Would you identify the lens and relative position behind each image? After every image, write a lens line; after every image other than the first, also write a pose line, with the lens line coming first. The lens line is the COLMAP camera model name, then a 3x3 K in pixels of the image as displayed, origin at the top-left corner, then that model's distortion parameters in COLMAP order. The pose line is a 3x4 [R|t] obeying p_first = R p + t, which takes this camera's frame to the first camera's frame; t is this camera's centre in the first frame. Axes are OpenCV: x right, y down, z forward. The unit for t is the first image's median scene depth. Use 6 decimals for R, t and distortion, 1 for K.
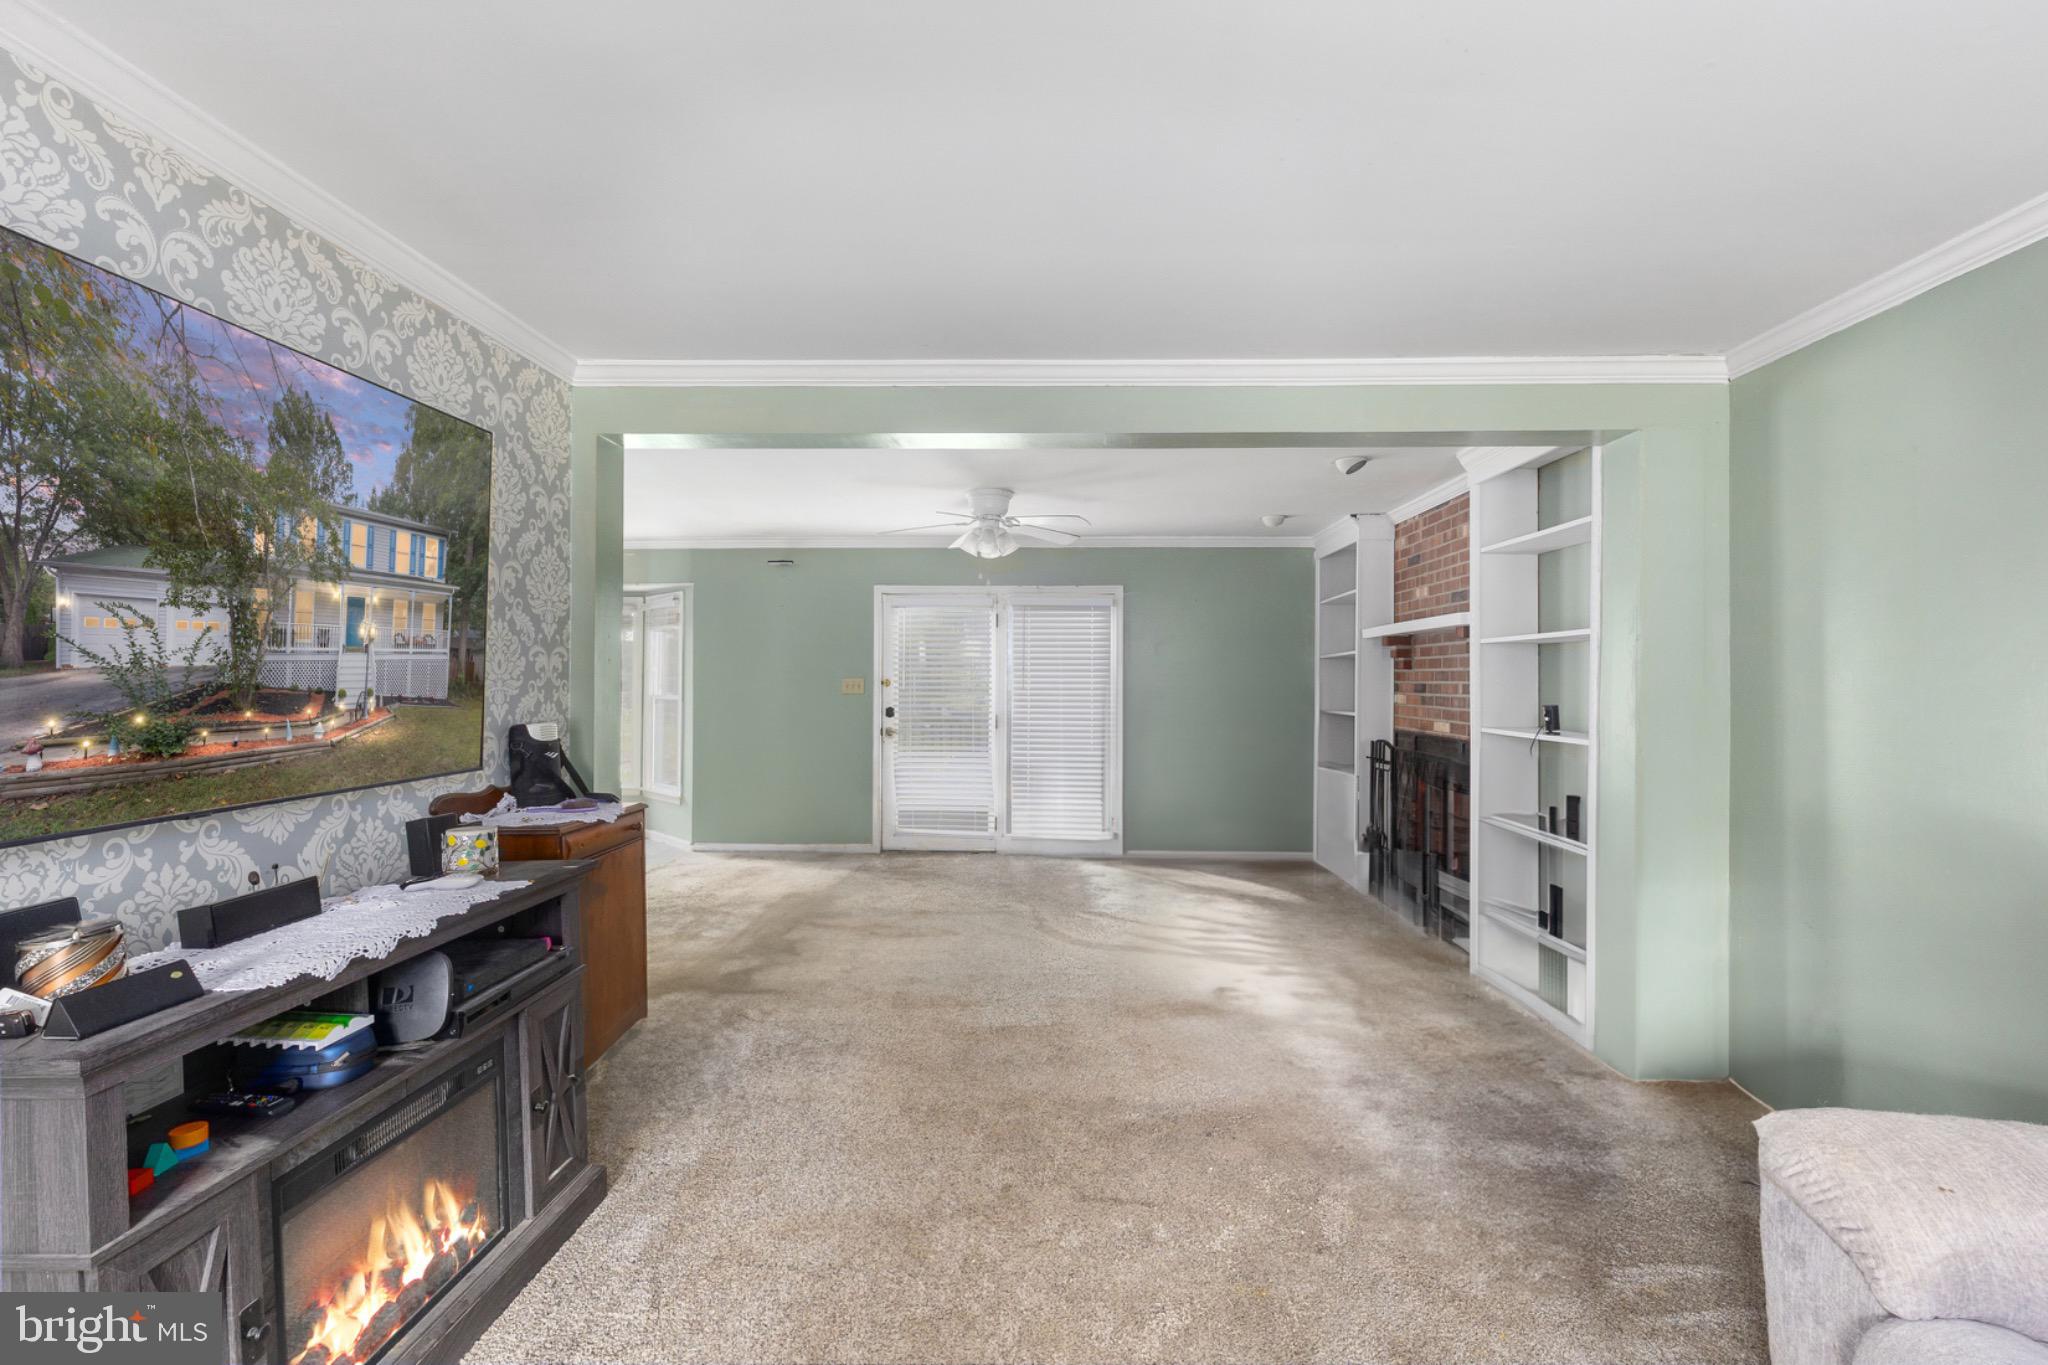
lens RADIAL K [[902.2, 0, 1034.6], [0, 902.2, 678.3], [0, 0, 1]] dist [0.000441, 0.000248]
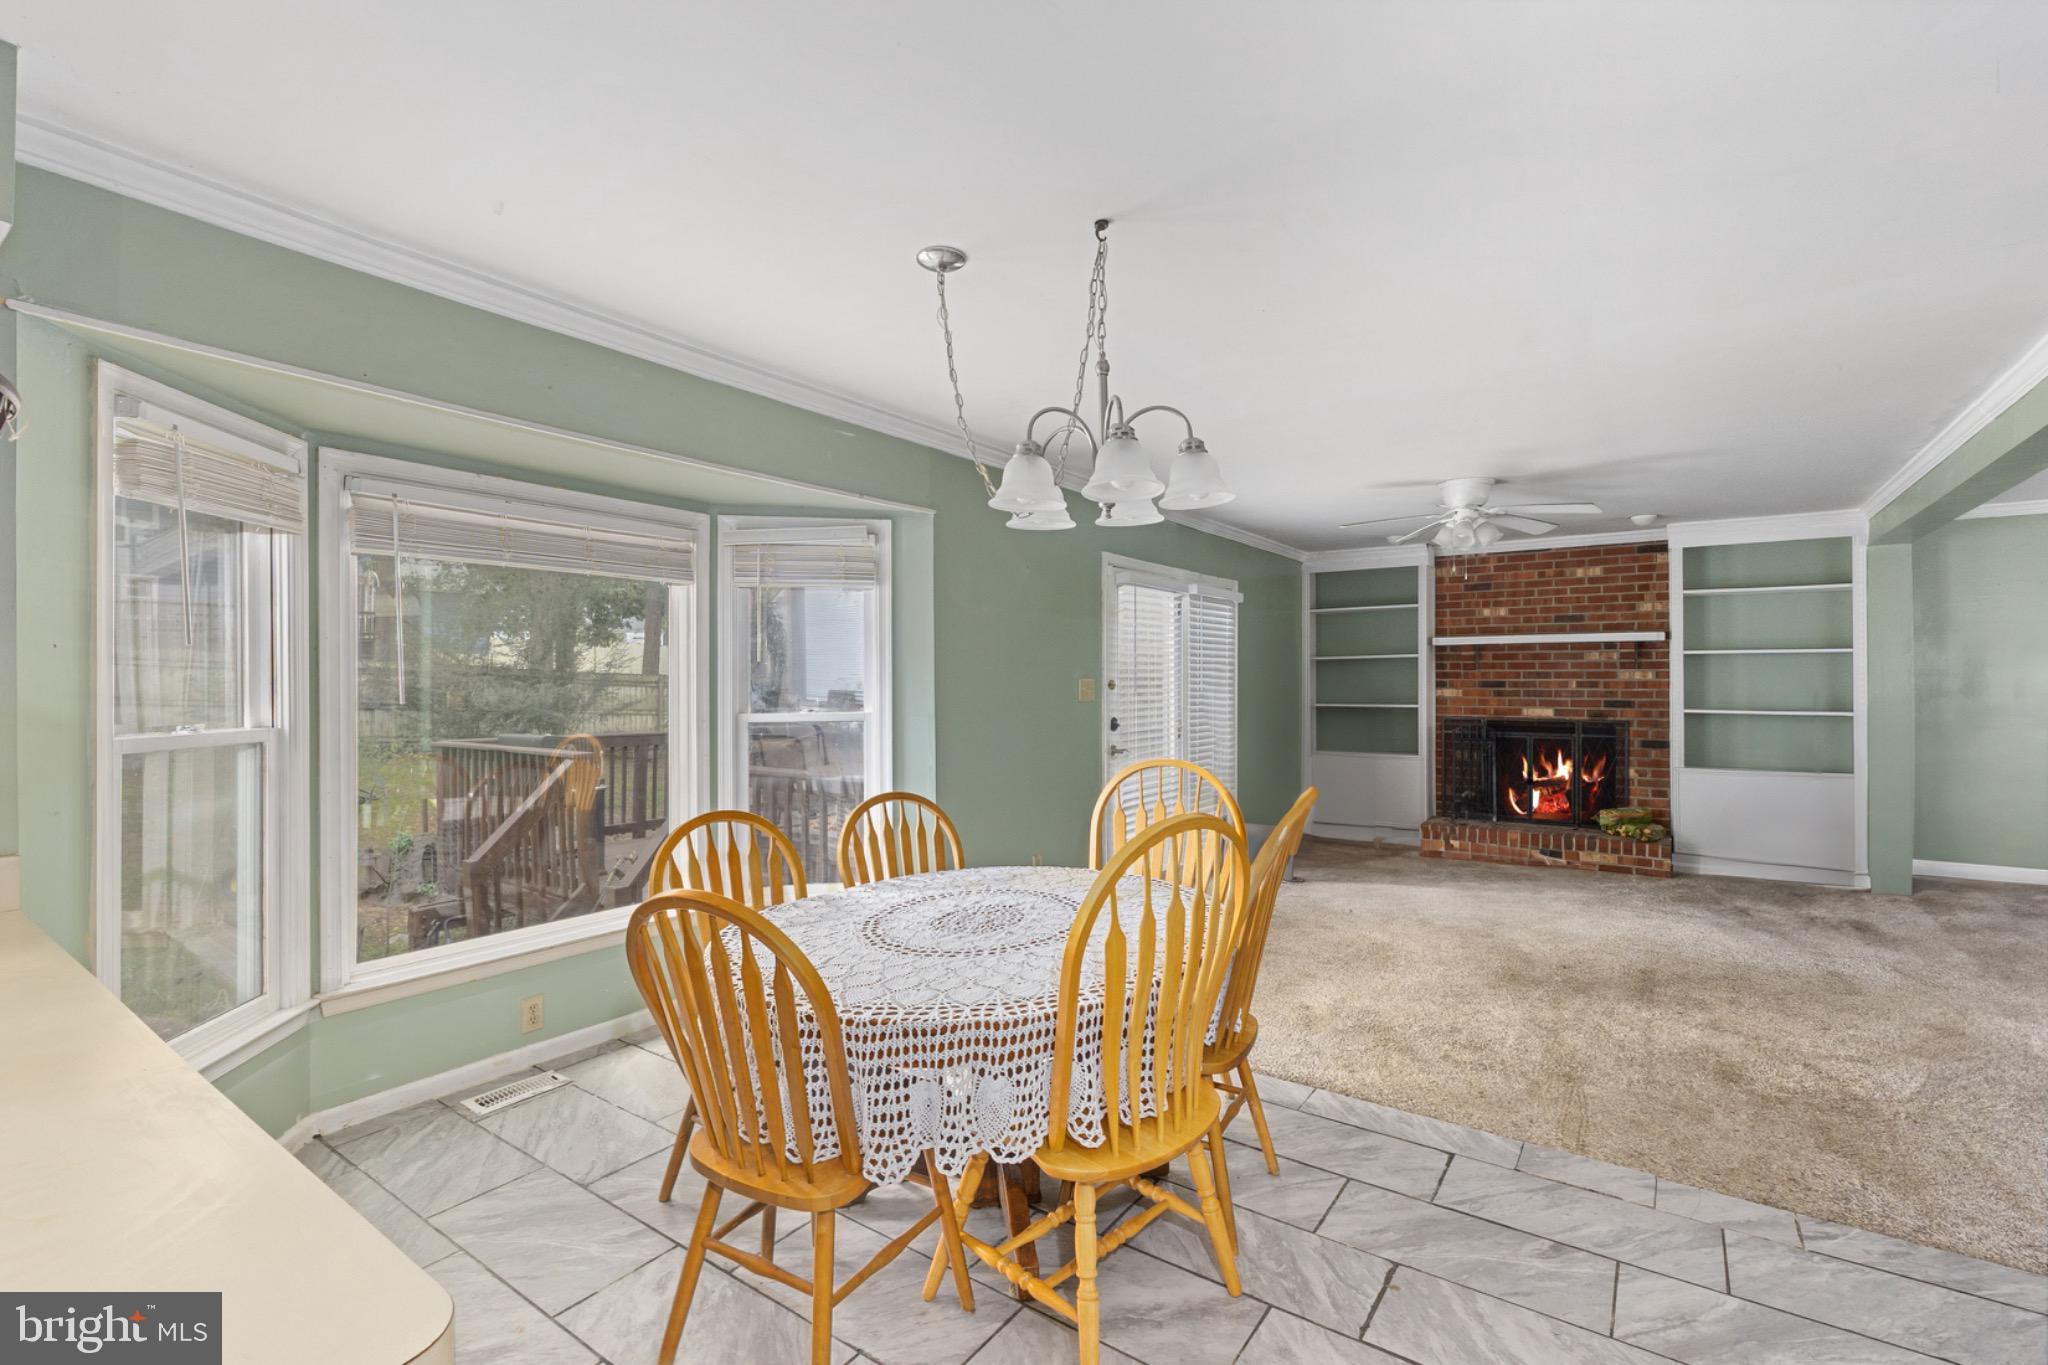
lens RADIAL K [[909.8, 0, 1026.0], [0, 909.8, 685.4], [0, 0, 1]] dist [-0.003720, 0.000138]
pose [[0.551661, -0.010162, 0.834006, -3.231562], [0.003050, 0.999944, 0.010167, -0.009386], [-0.834063, -0.003065, 0.551661, 2.530847]]
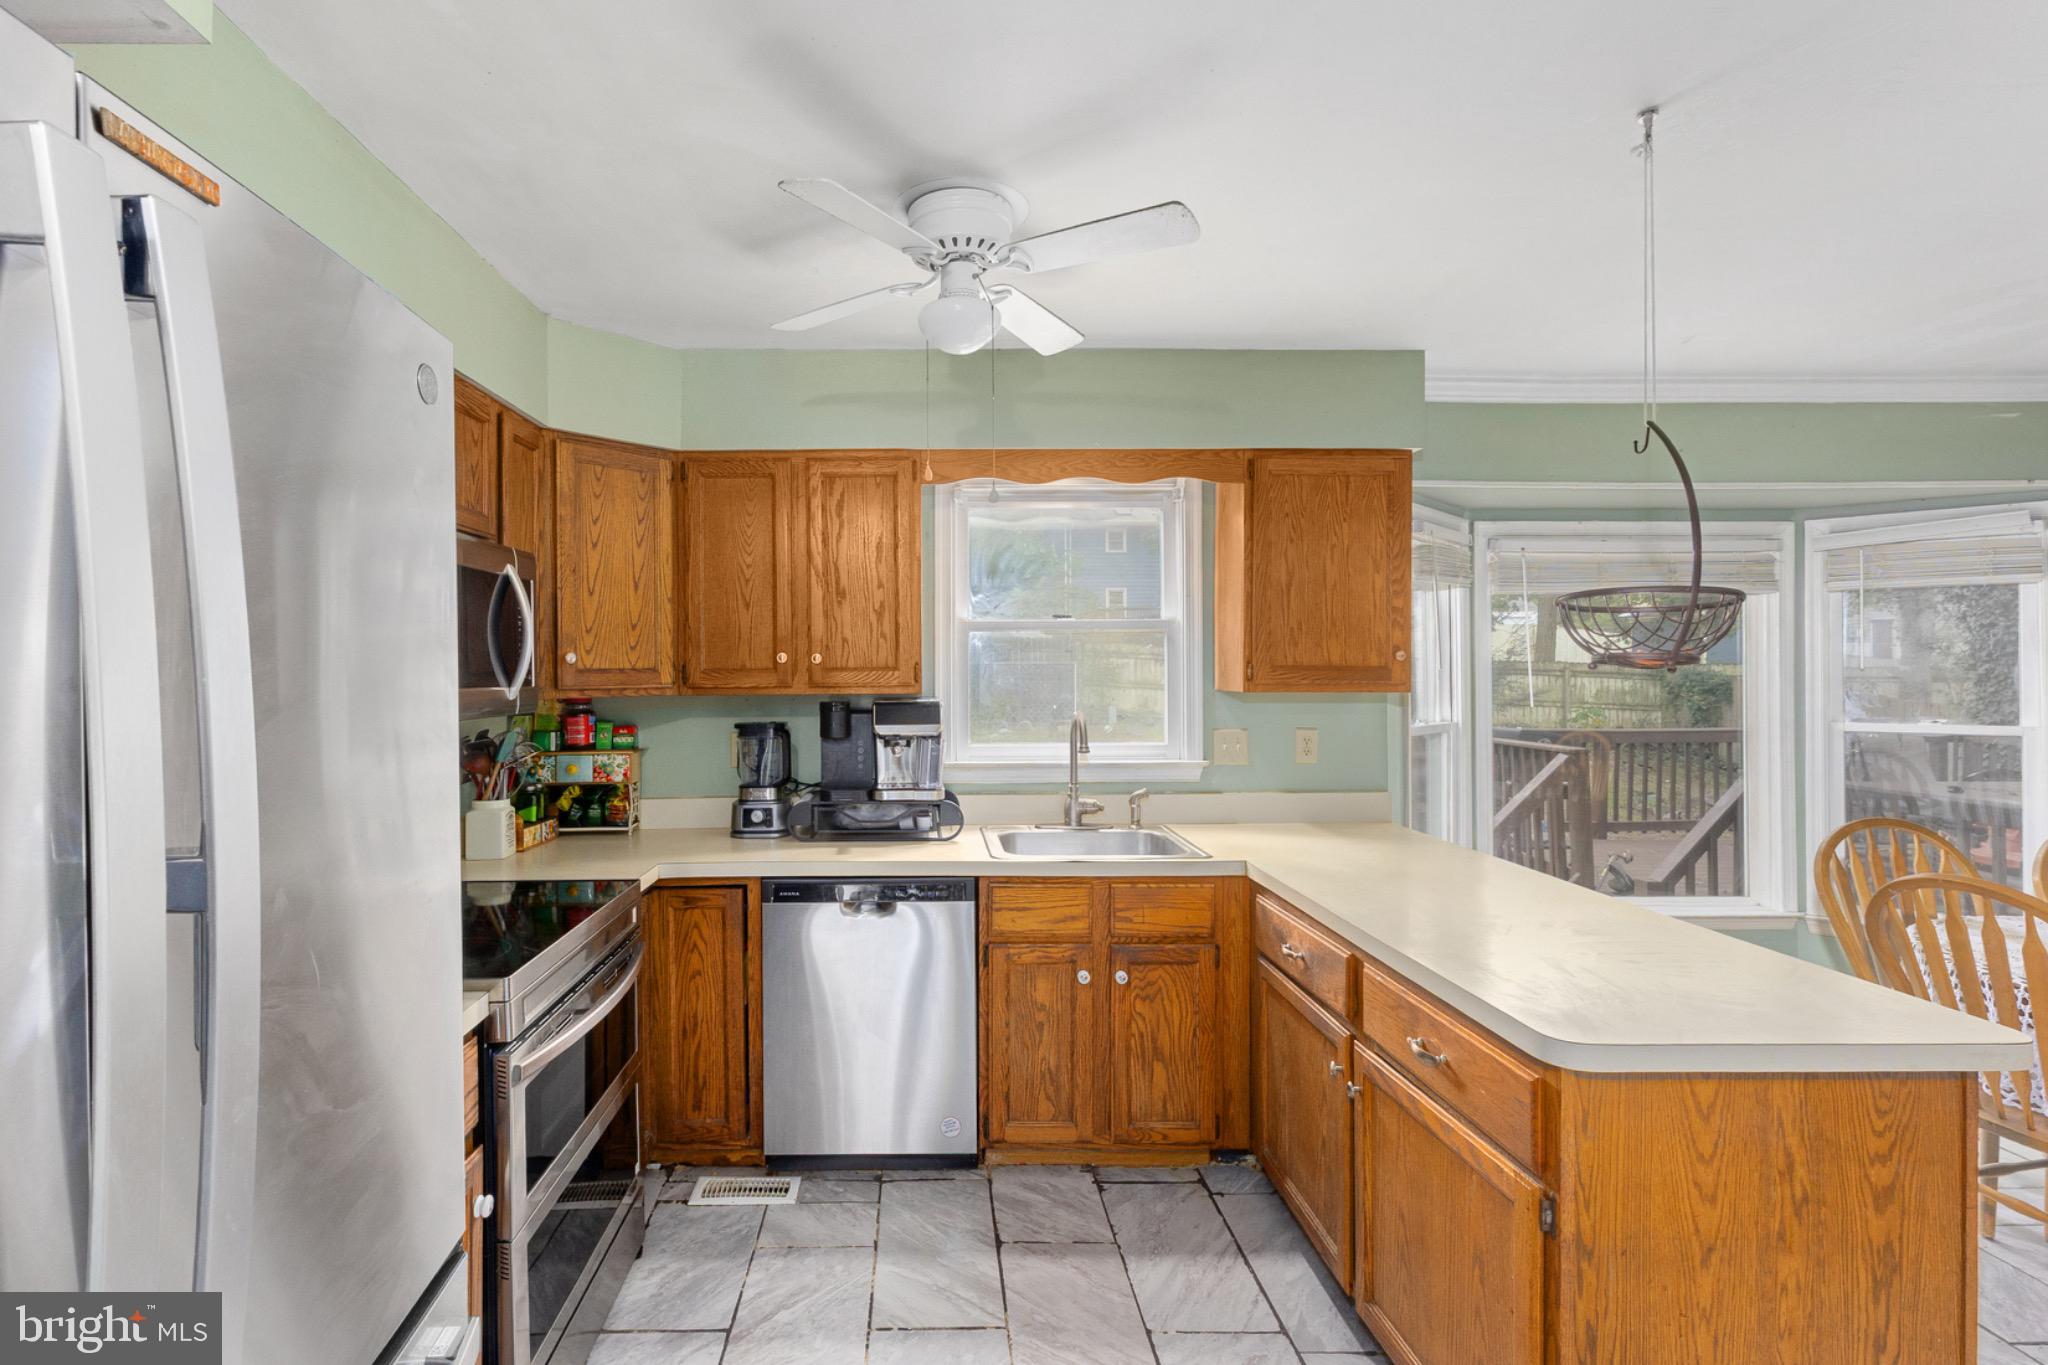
lens RADIAL K [[959.3, 0, 916.9], [0, 959.3, 677.2], [0, 0, 1]] dist [-0.001486, -0.000546]
pose [[0.999373, -0.008849, 0.034285, -3.993545], [0.008527, 0.999918, 0.009515, -0.064438], [-0.034366, -0.009217, 0.999367, 2.154202]]
